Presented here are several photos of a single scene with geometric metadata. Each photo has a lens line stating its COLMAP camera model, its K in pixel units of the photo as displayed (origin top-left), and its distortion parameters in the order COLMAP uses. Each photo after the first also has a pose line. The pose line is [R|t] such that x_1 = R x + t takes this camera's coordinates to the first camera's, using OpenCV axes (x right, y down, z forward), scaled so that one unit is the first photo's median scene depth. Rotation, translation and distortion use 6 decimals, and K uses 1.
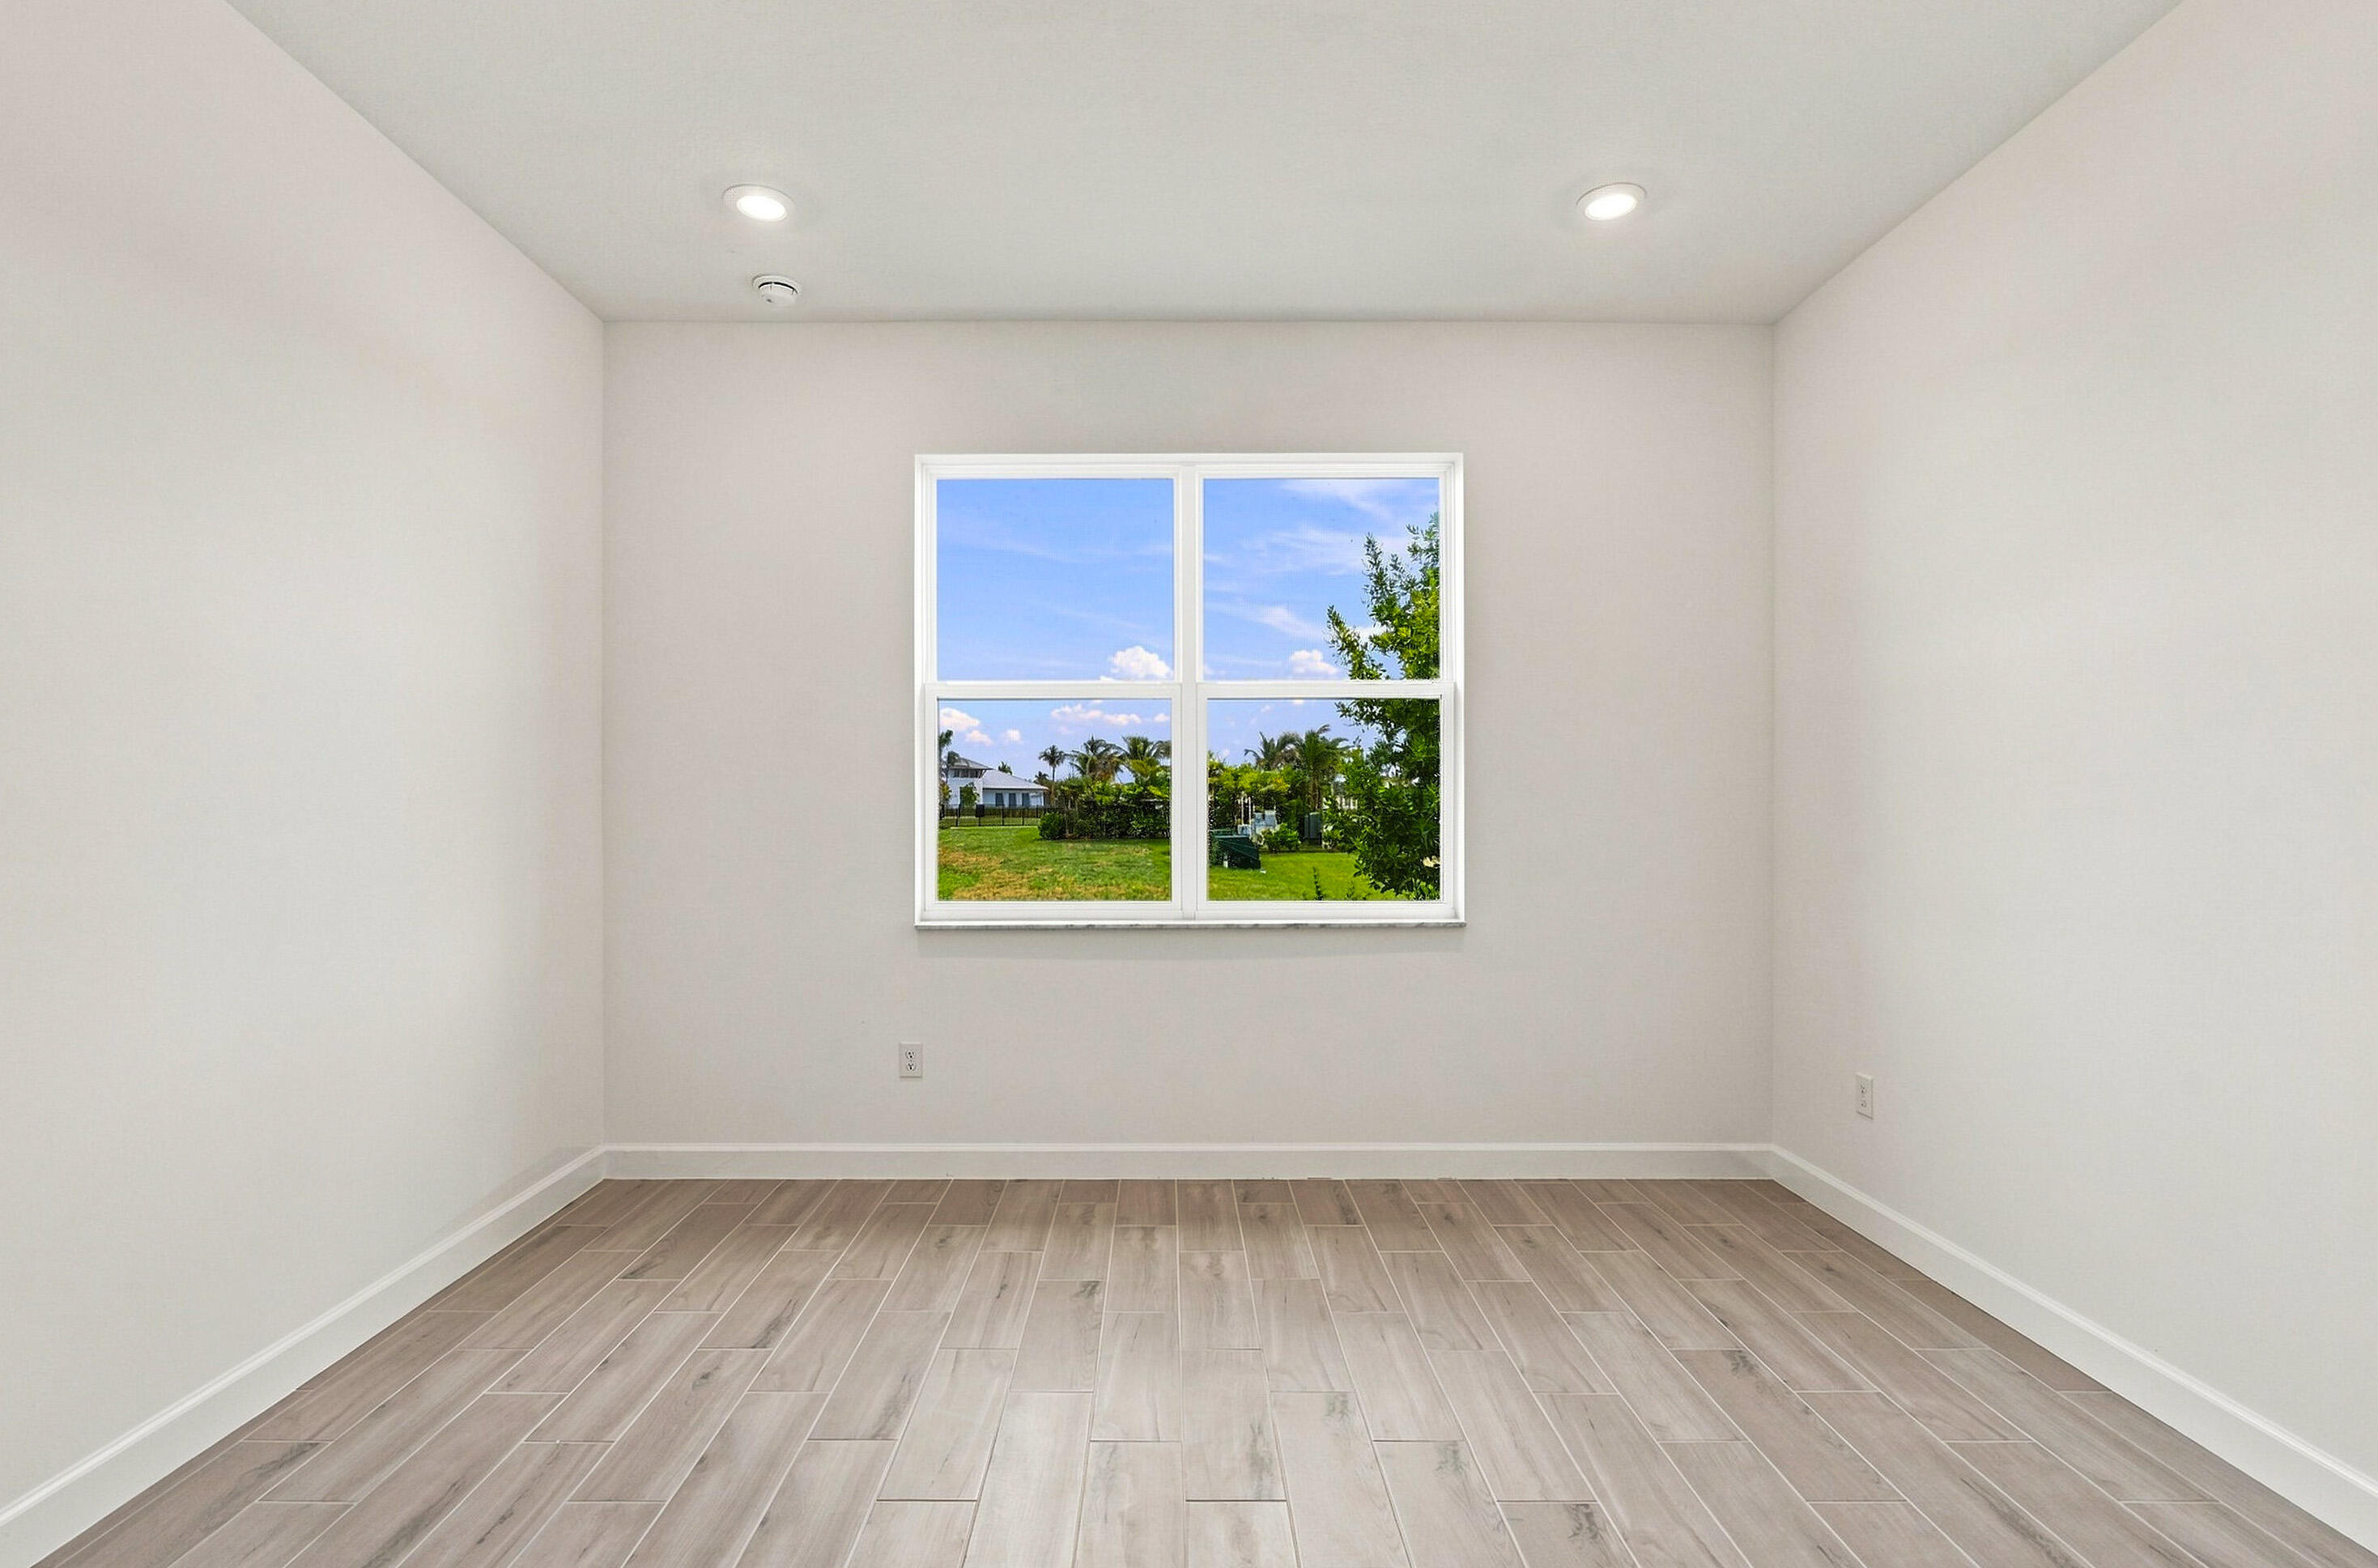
lens RADIAL K [[1123.3, 0, 1160.4], [0, 1123.3, 801.3], [0, 0, 1]] dist [0.000330, 0.000318]
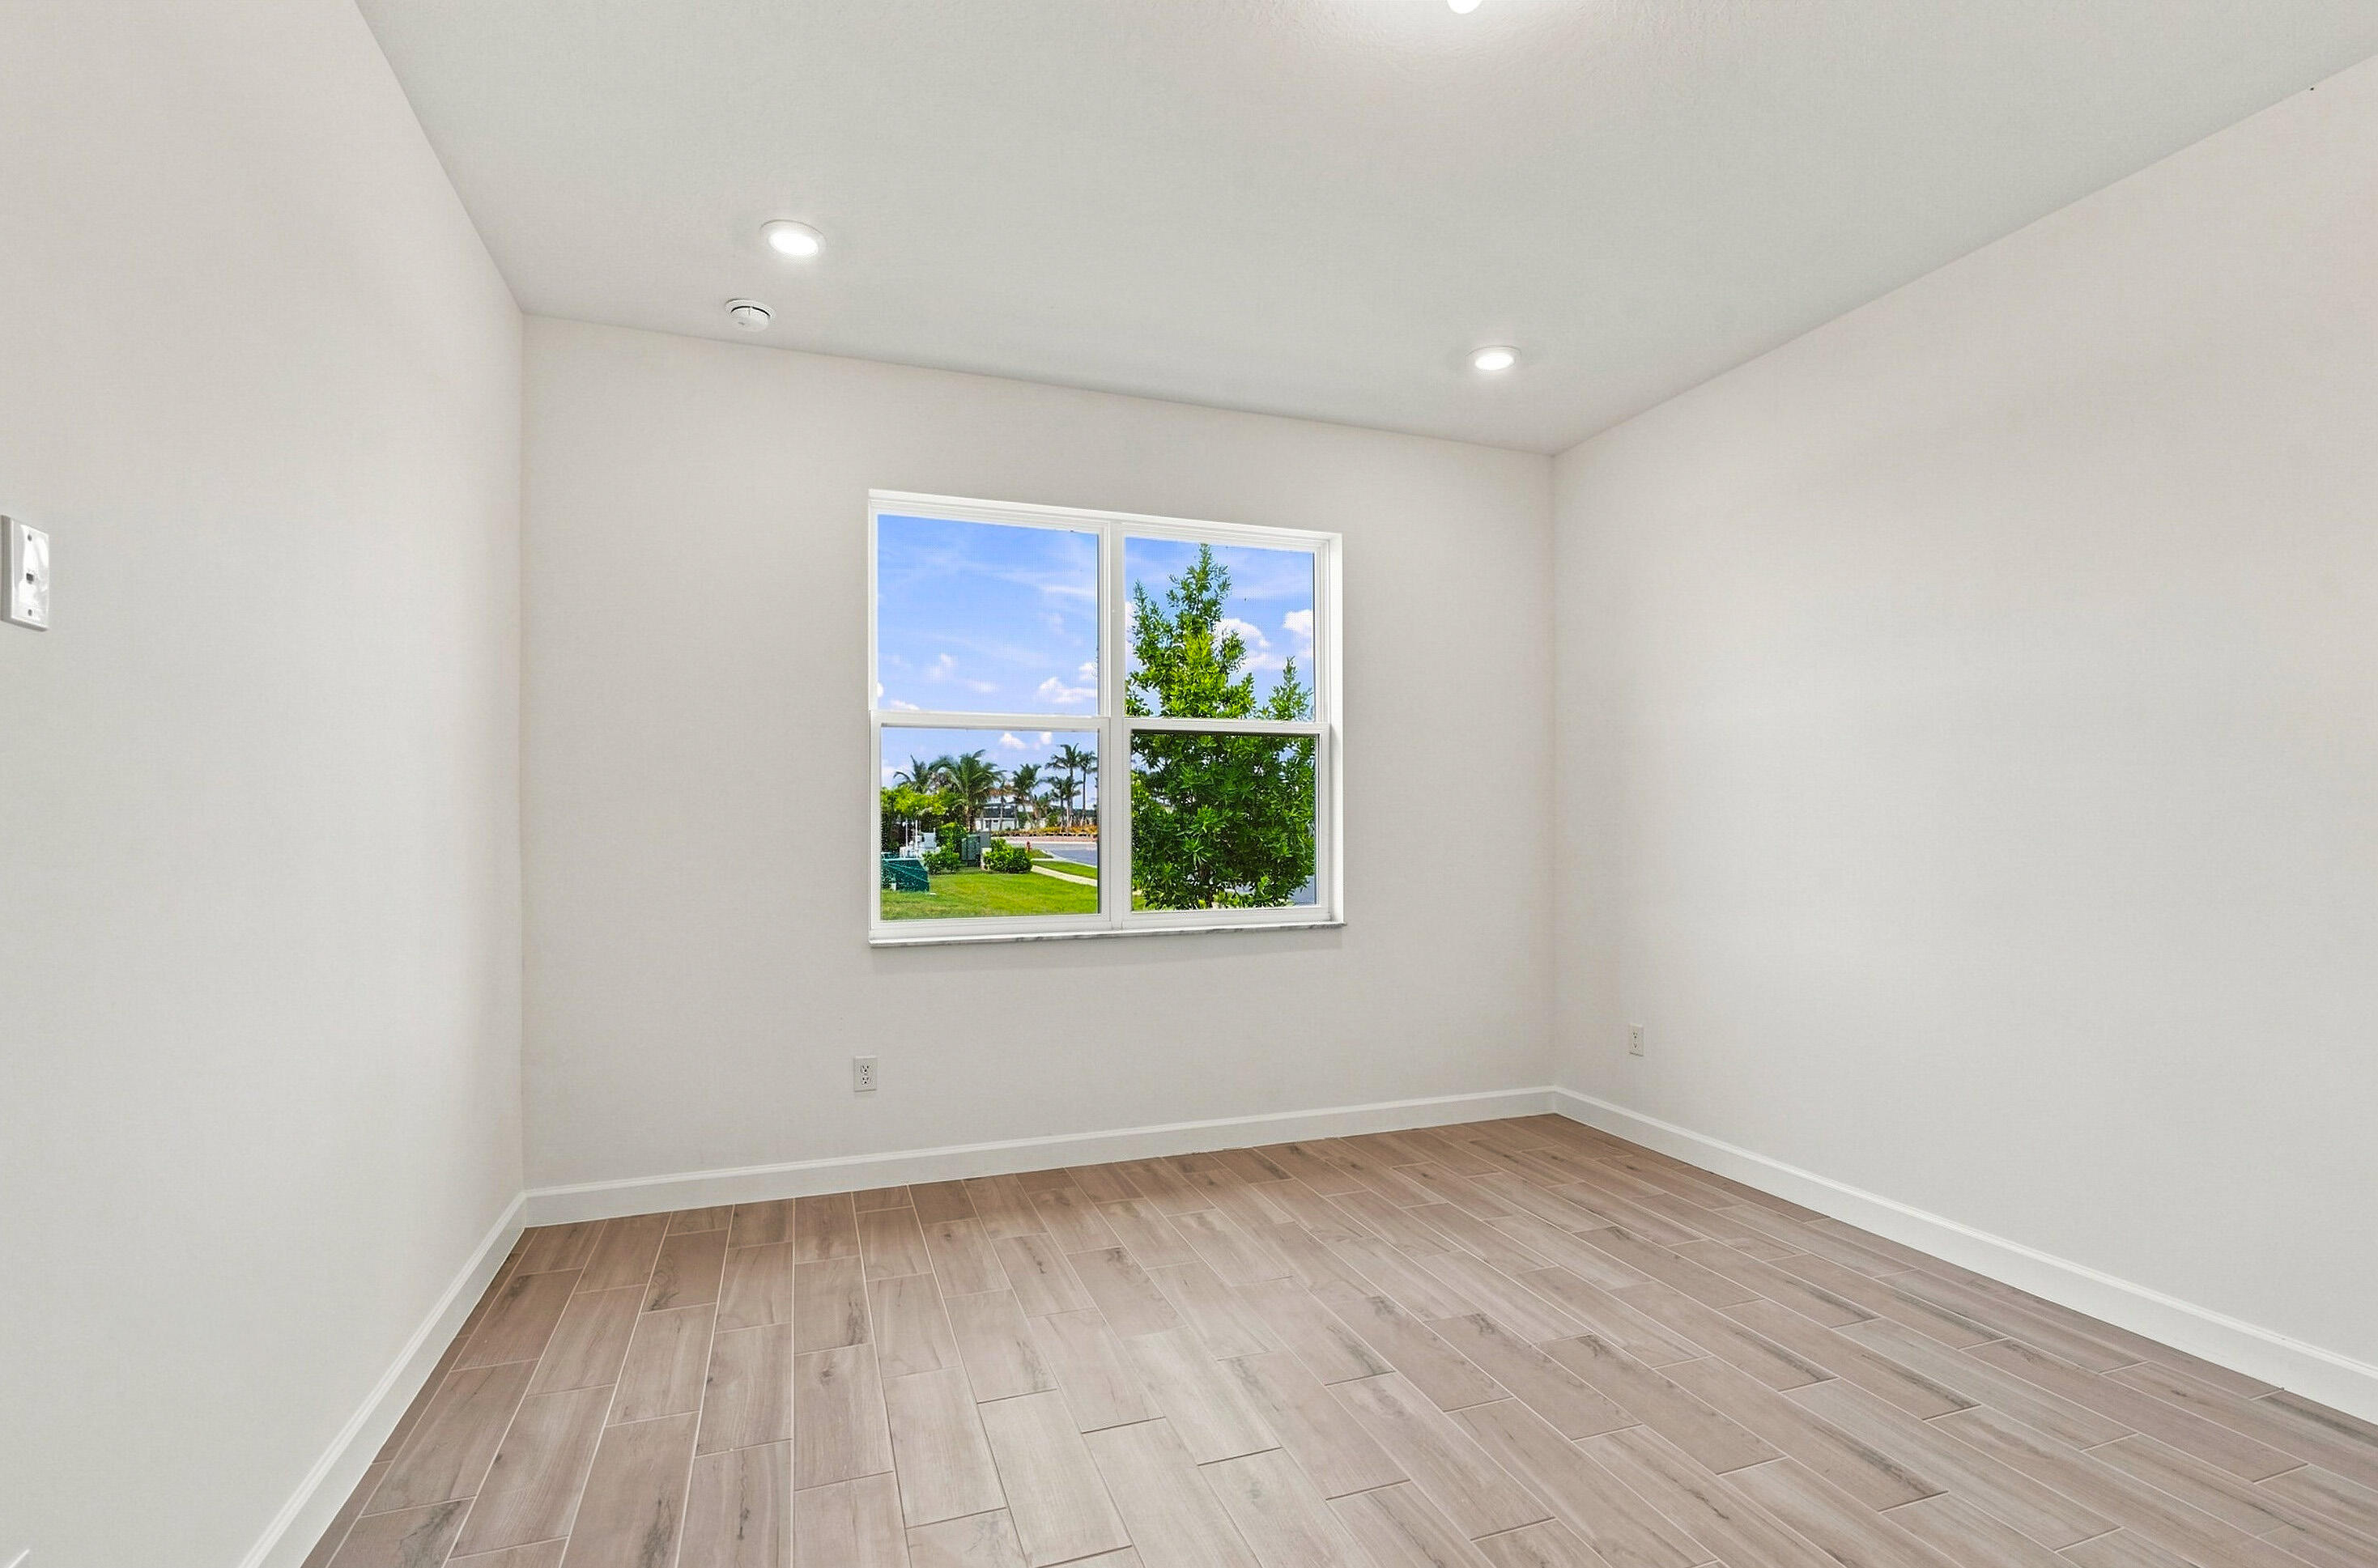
lens RADIAL K [[1093.2, 0, 1184.0], [0, 1093.2, 822.8], [0, 0, 1]] dist [-0.001681, -0.000085]
pose [[0.940729, -0.002184, 0.339153, -0.288971], [0.002429, 0.999997, -0.000297, -0.000061], [-0.339151, 0.001103, 0.940731, -0.045991]]
